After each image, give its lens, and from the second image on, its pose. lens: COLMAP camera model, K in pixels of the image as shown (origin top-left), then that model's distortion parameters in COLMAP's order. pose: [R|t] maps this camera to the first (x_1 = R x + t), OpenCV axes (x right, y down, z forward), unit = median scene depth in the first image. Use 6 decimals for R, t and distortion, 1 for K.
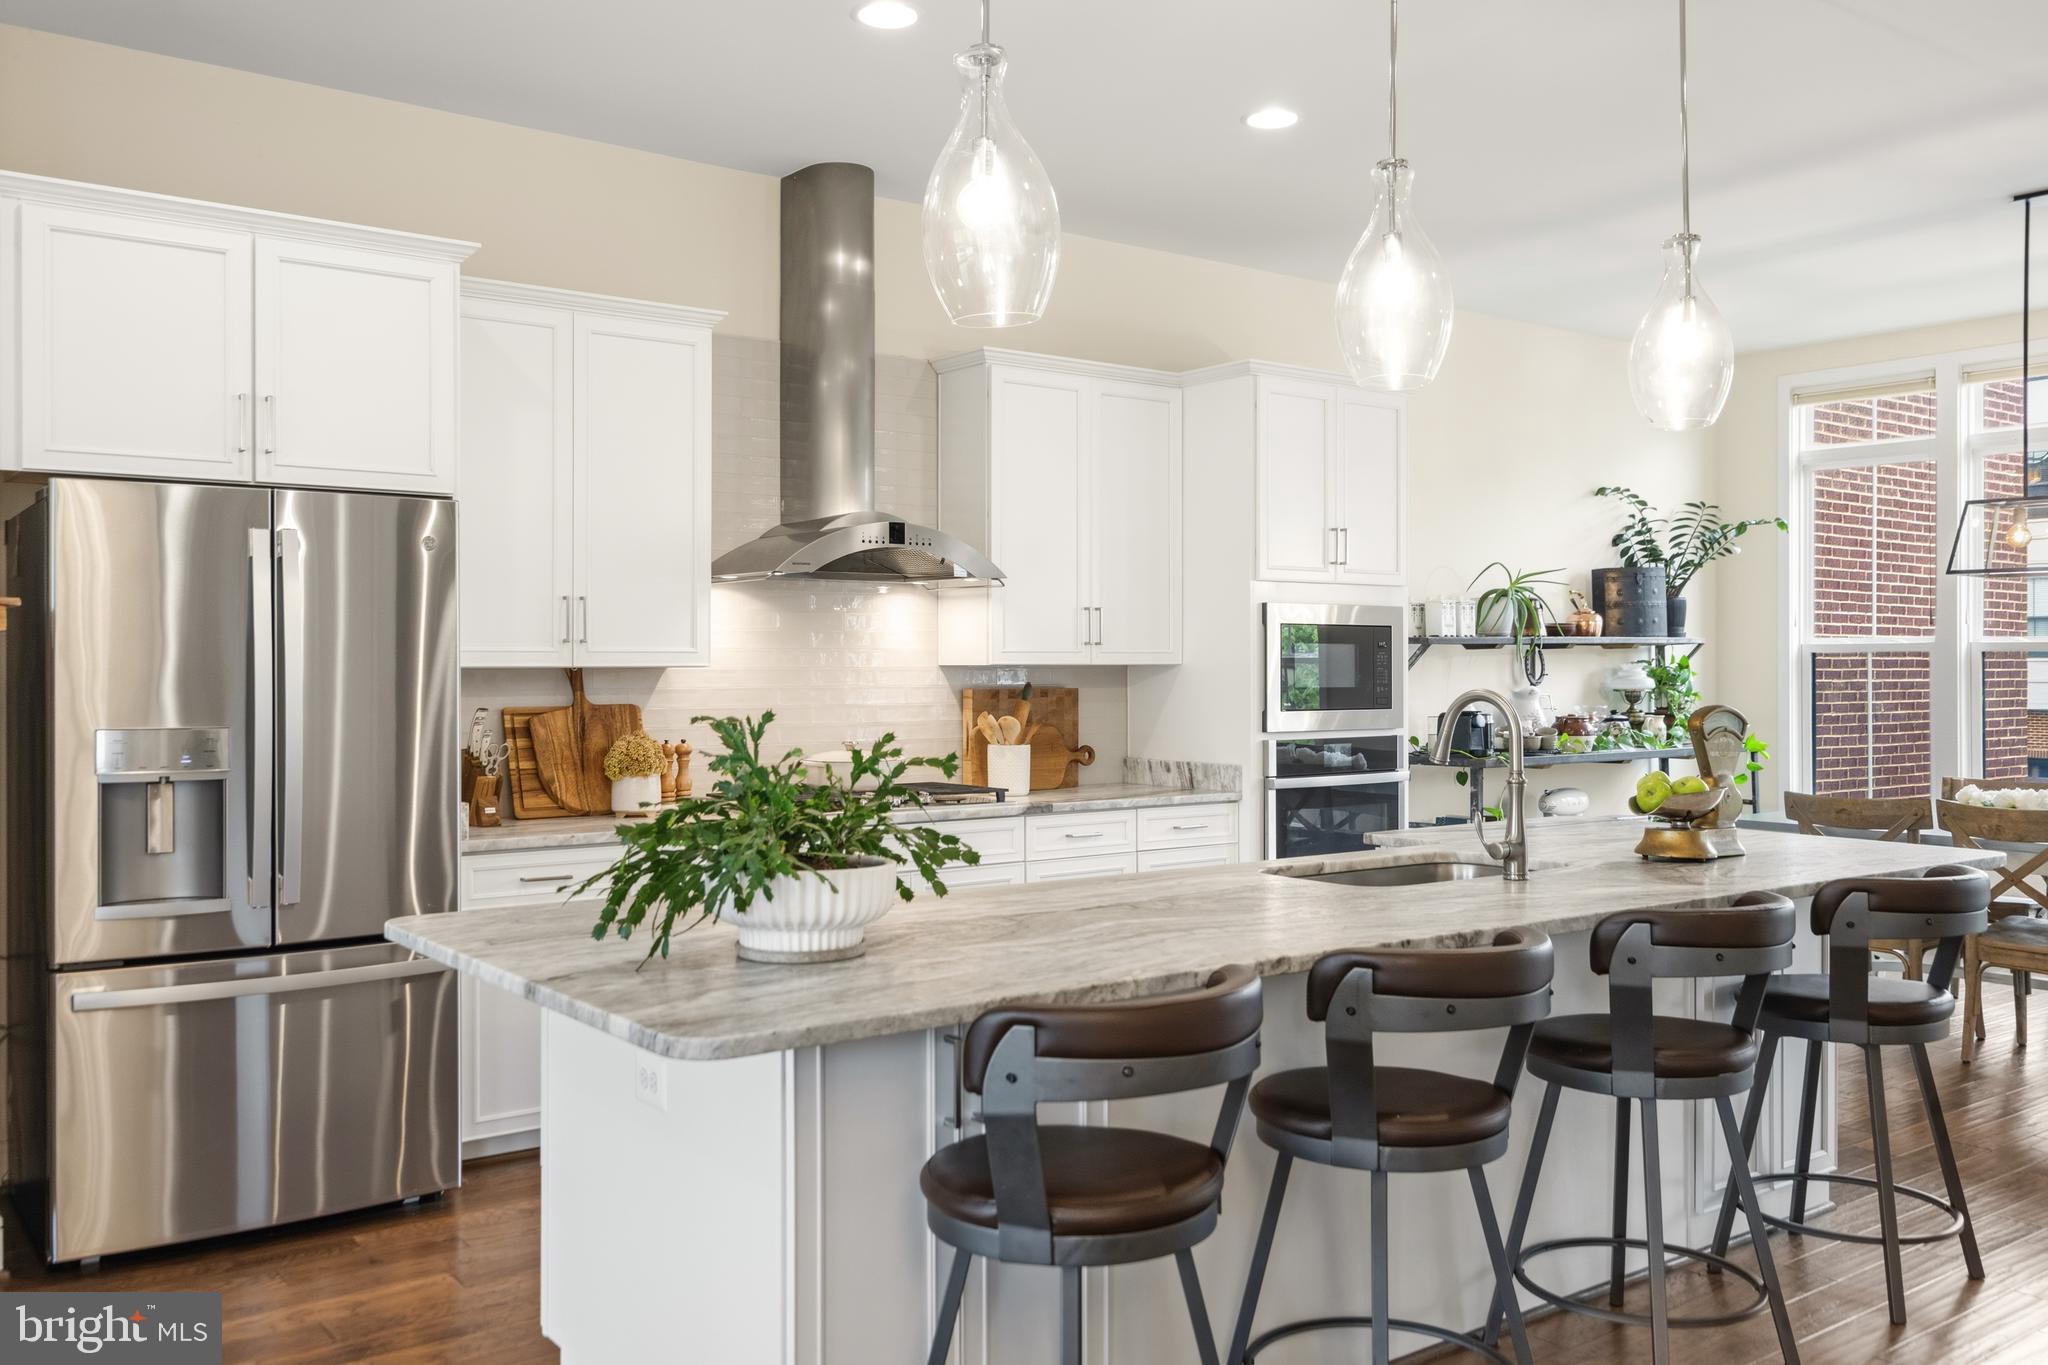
lens RADIAL K [[1720.2, 0, 998.1], [0, 1720.2, 650.5], [0, 0, 1]] dist [0.016168, -0.000222]
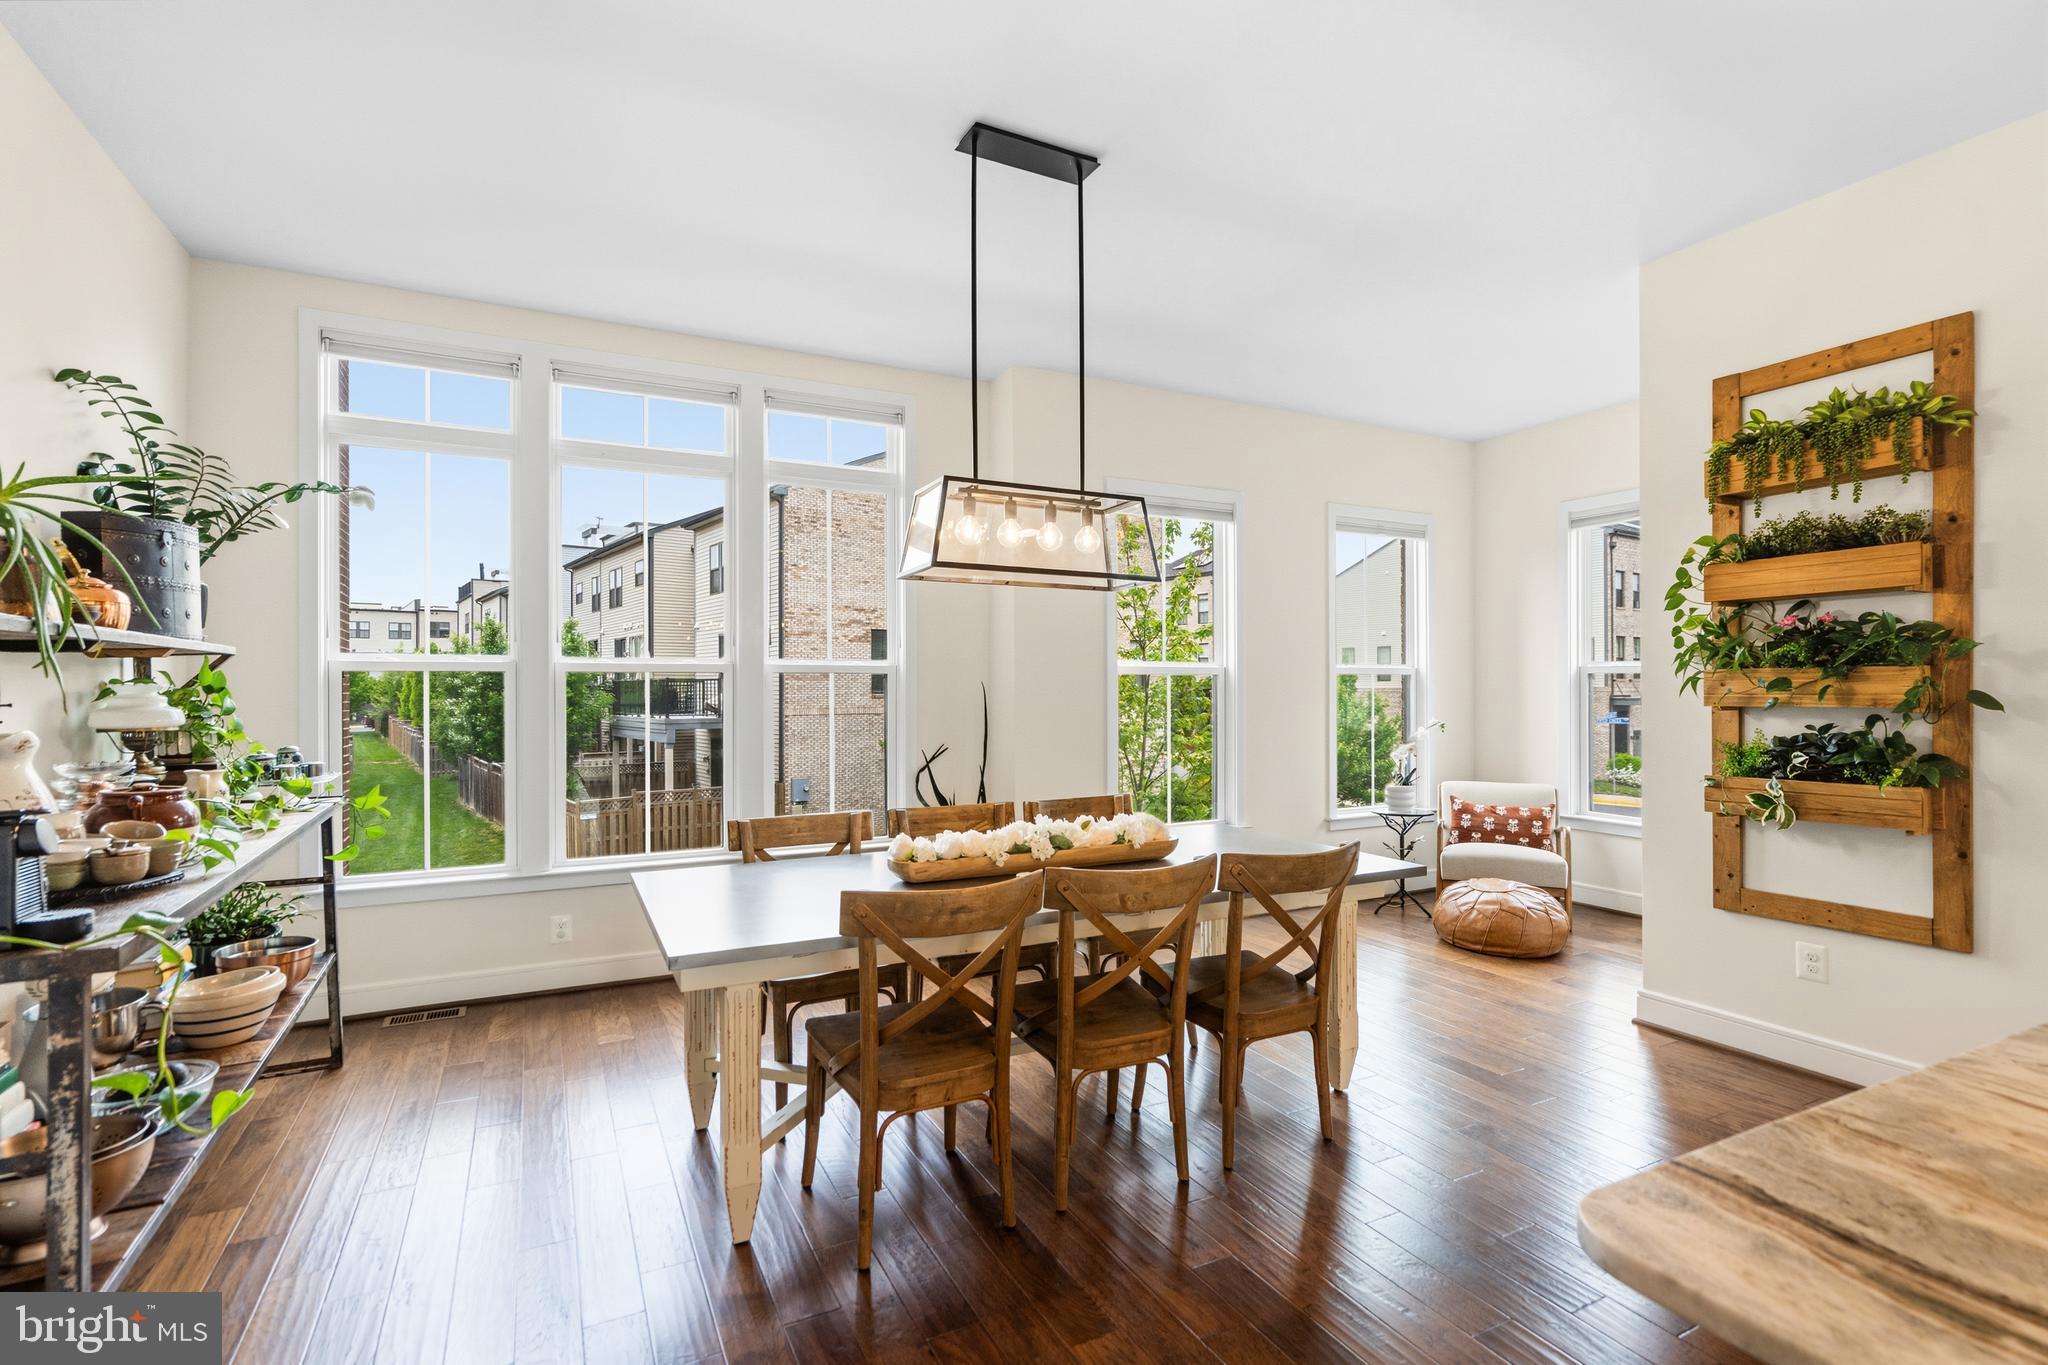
lens RADIAL K [[946.2, 0, 1001.6], [0, 946.2, 690.1], [0, 0, 1]] dist [-0.000738, 0.001394]
pose [[0.176225, -0.002305, 0.984347, 0.153488], [-0.005873, 0.999977, 0.003393, 0.010285], [-0.984332, -0.006379, 0.176208, 0.986138]]
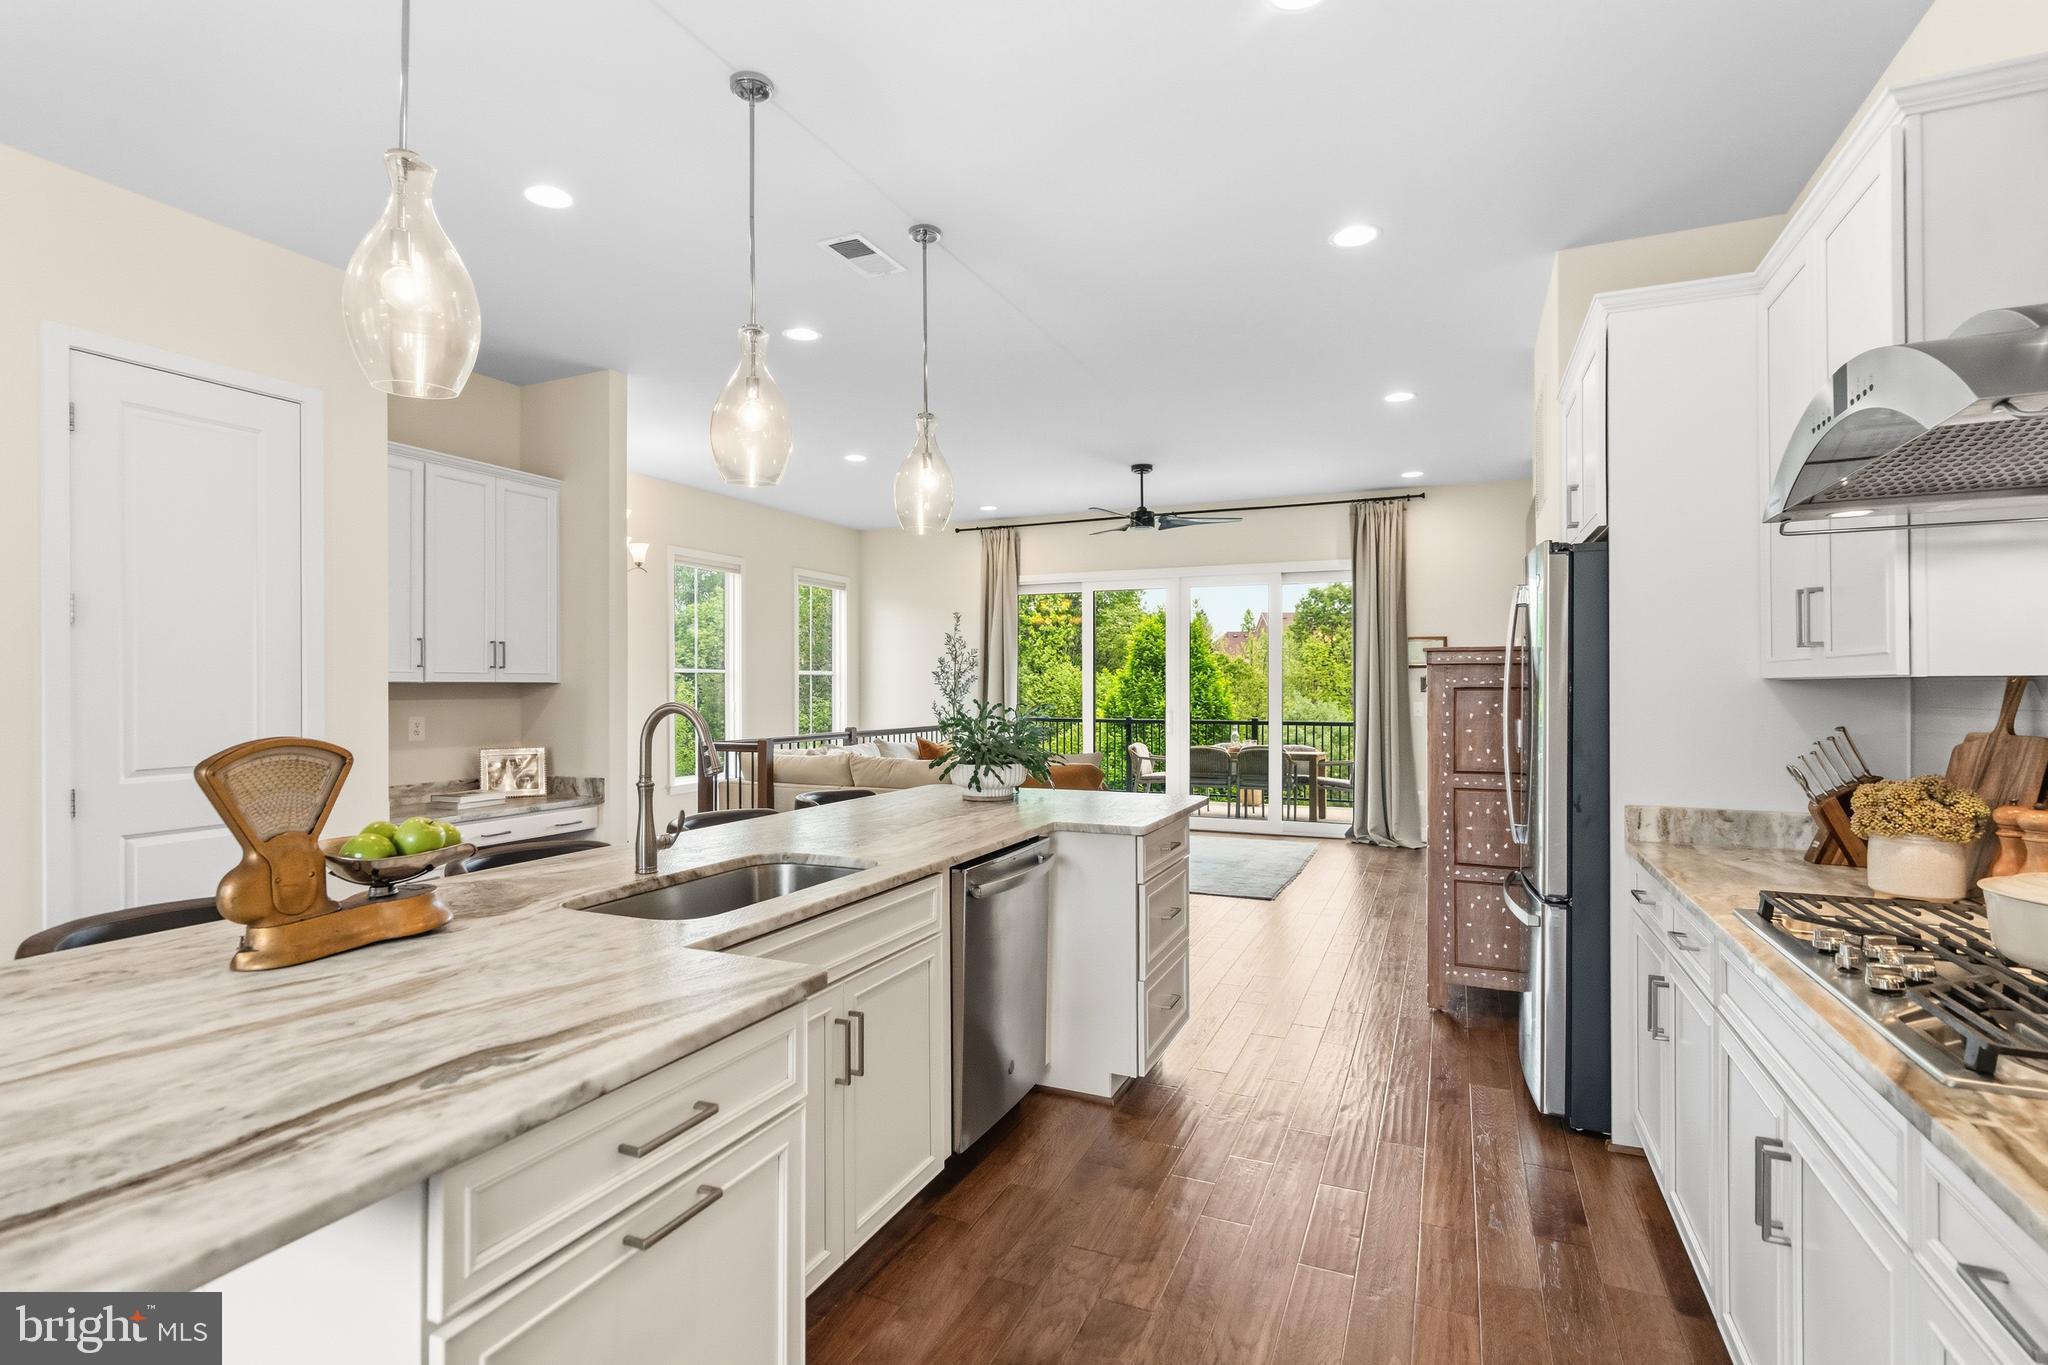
lens RADIAL K [[985.8, 0, 1009.2], [0, 985.8, 686.8], [0, 0, 1]] dist [-0.003637, 0.000450]
pose [[-0.877413, 0.004252, -0.479716, 0.269391], [0.008224, 0.999947, -0.006178, 0.012125], [0.479665, -0.009365, -0.877402, 1.102715]]
